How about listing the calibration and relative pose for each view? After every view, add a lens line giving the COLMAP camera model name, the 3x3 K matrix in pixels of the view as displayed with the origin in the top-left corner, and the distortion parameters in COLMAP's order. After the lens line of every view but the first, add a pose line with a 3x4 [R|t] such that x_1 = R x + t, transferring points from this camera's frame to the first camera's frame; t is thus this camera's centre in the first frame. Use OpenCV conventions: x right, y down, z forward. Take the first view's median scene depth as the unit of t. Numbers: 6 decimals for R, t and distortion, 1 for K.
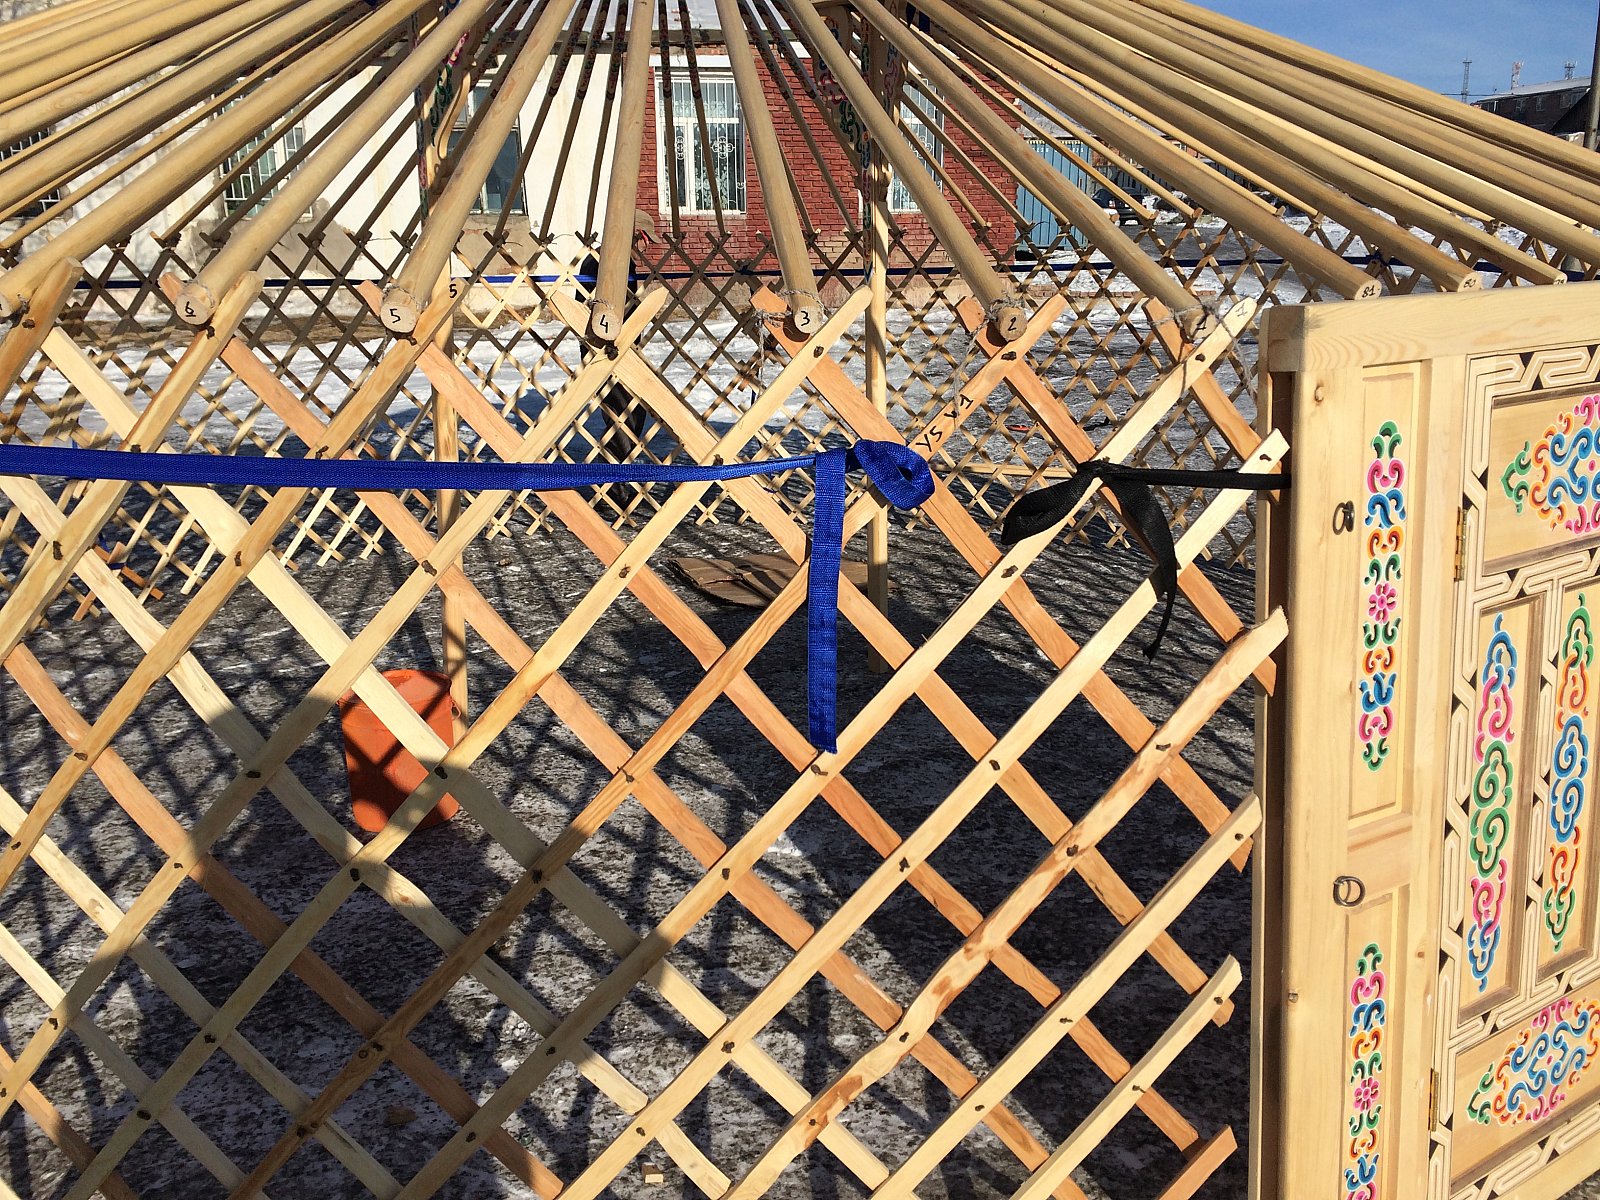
lens RADIAL K [[1354.1, 0, 798.3], [0, 1354.1, 600.0], [0, 0, 1]] dist [0.051035, -0.057588]
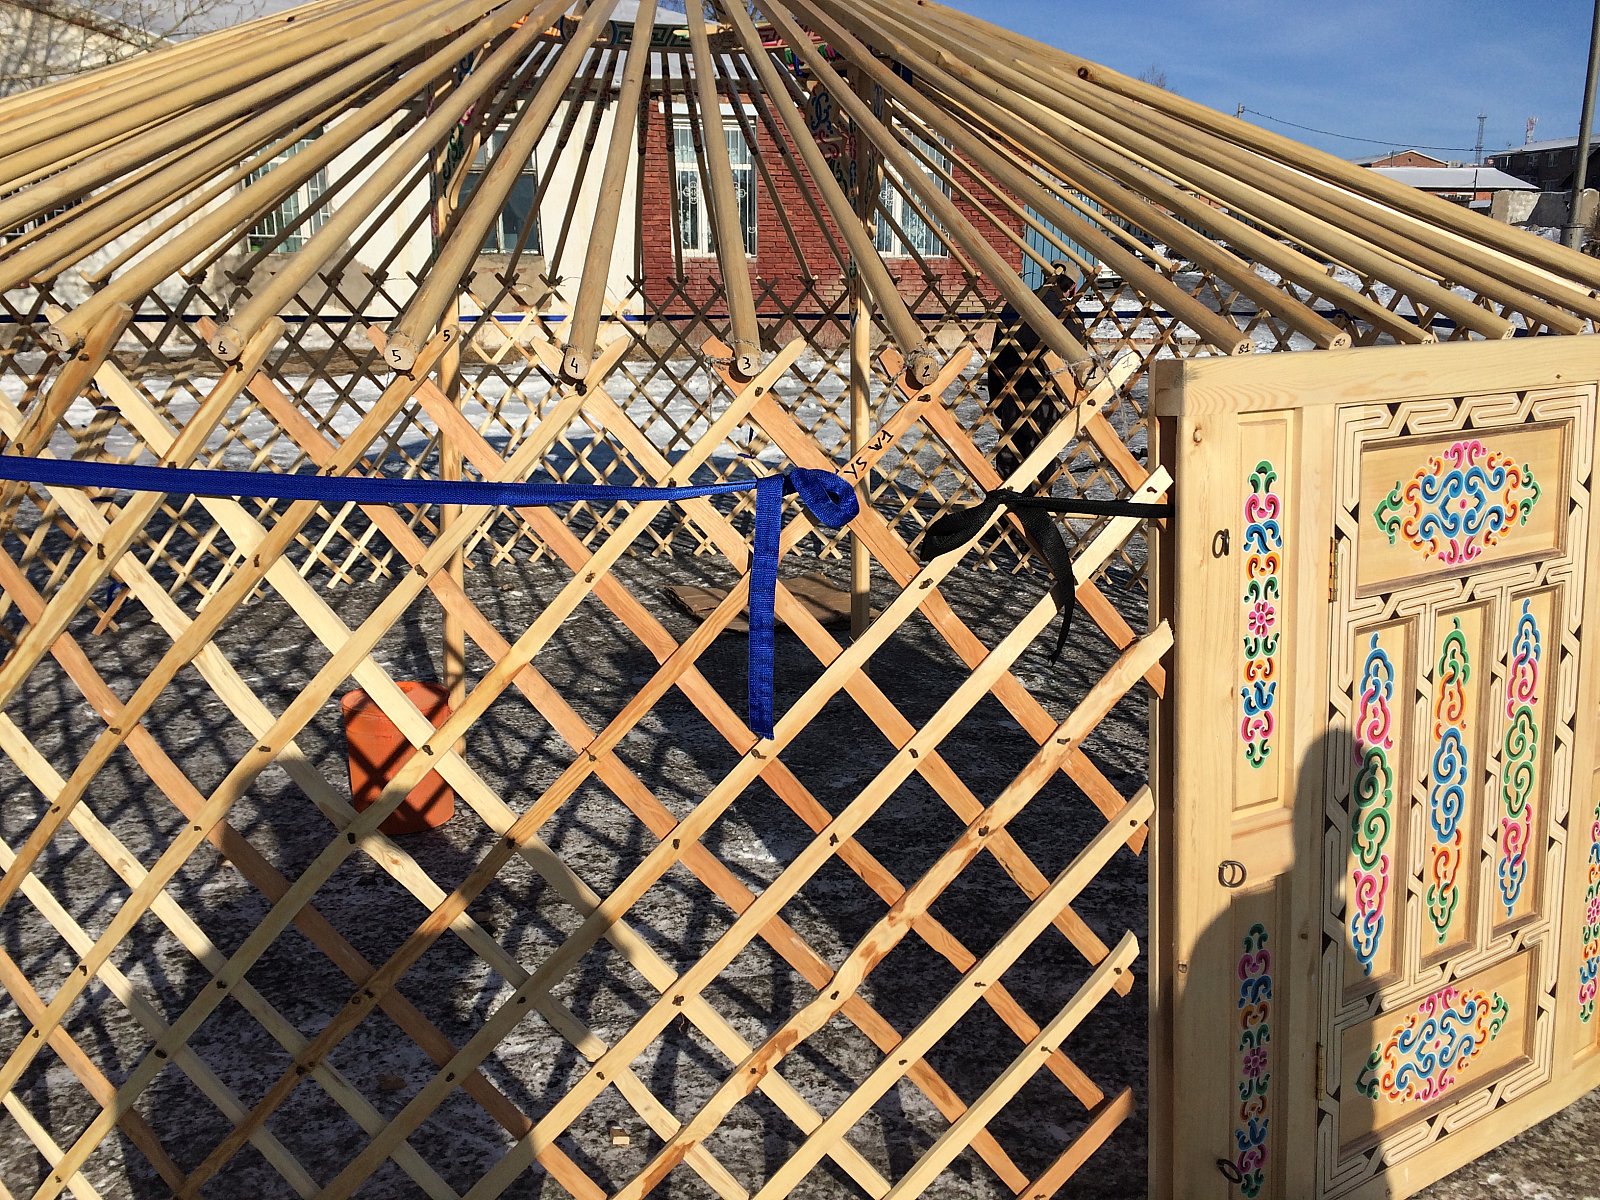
lens RADIAL K [[1354.1, 0, 813.4], [0, 1354.1, 602.9], [0, 0, 1]] dist [0.051035, -0.057588]
pose [[0.999869, 0.016019, 0.002309, 0.042944], [-0.015953, 0.999525, -0.026379, 0.020489], [-0.002731, 0.026339, 0.999649, -0.115300]]
